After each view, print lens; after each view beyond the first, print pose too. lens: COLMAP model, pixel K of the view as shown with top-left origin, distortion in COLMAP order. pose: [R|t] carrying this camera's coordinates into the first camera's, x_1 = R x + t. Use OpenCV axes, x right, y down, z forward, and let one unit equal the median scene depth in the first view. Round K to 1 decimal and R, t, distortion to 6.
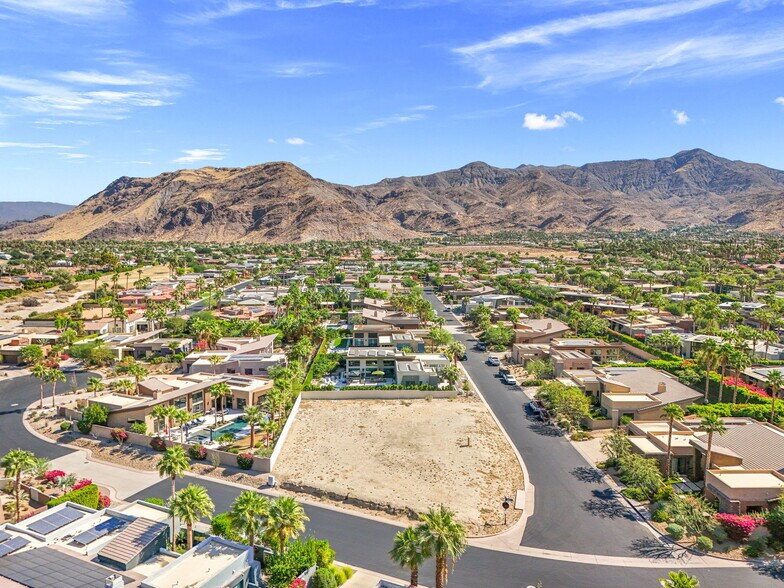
lens RADIAL K [[575.5, 0, 391.5], [0, 575.5, 294.2], [0, 0, 1]] dist [0.078994, -0.083570]
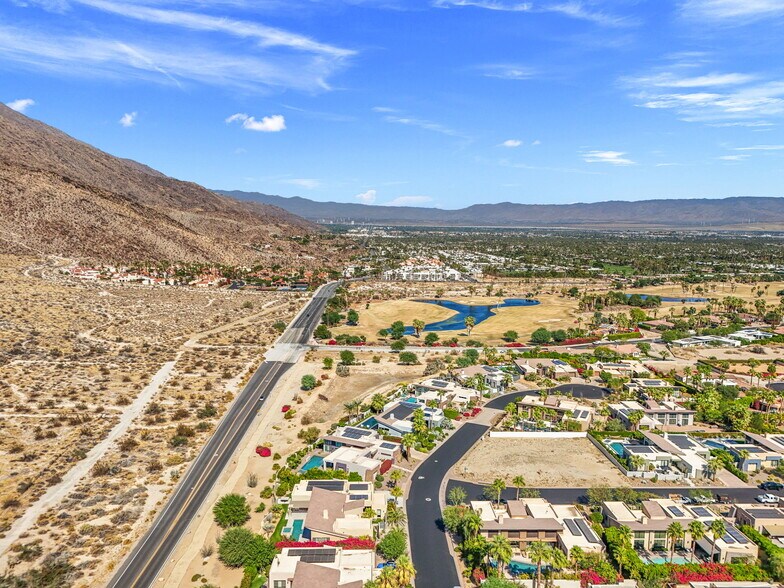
lens RADIAL K [[575.5, 0, 391.5], [0, 575.5, 294.2], [0, 0, 1]] dist [0.078994, -0.083570]
pose [[-0.002923, 0.119864, -0.992786, 0.100046], [-0.121830, 0.985352, 0.119326, -0.024722], [0.992547, 0.121300, 0.011723, 0.022224]]
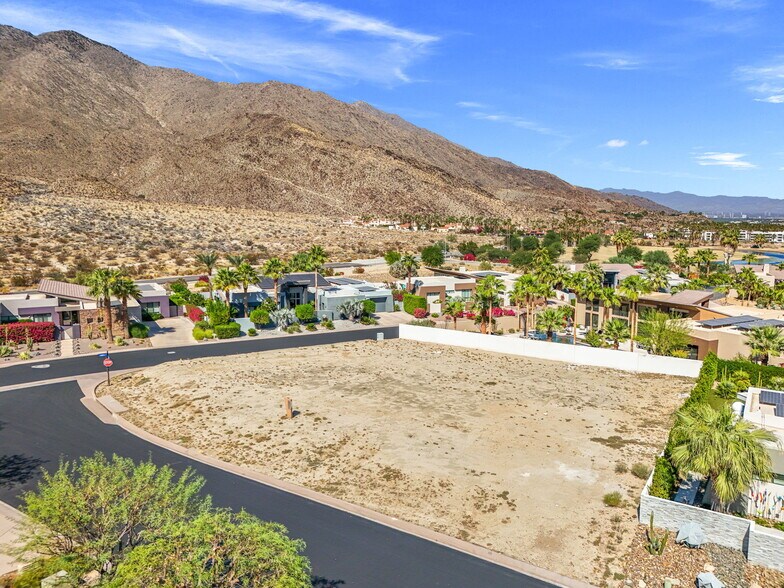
lens RADIAL K [[575.5, 0, 391.5], [0, 575.5, 294.2], [0, 0, 1]] dist [0.078994, -0.083570]
pose [[-0.577569, 0.098231, -0.810410, 0.023852], [-0.097260, 0.977383, 0.187785, 0.003296], [0.810527, 0.187280, -0.554952, 0.067974]]
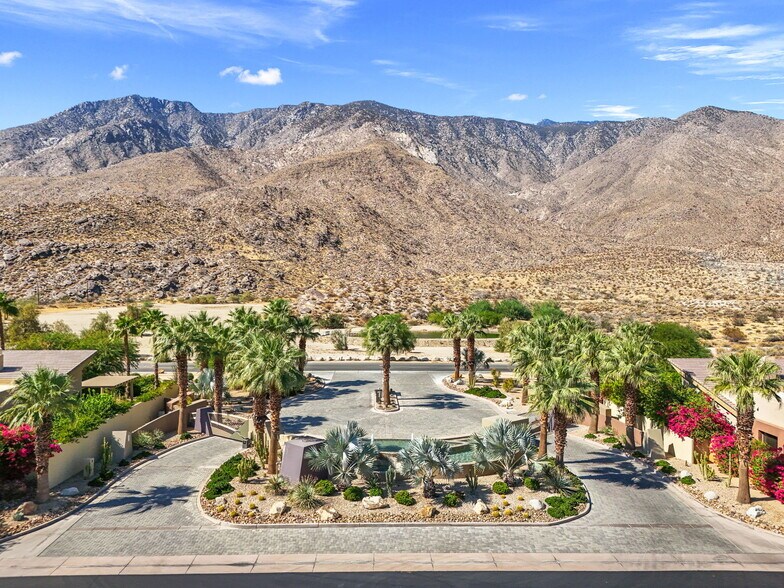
lens RADIAL K [[575.5, 0, 391.5], [0, 575.5, 294.2], [0, 0, 1]] dist [0.078994, -0.083570]
pose [[-0.999969, -0.007890, 0.000150, 0.062296], [-0.007805, 0.991617, 0.128976, 0.007483], [-0.001166, 0.128971, -0.991648, 0.044579]]
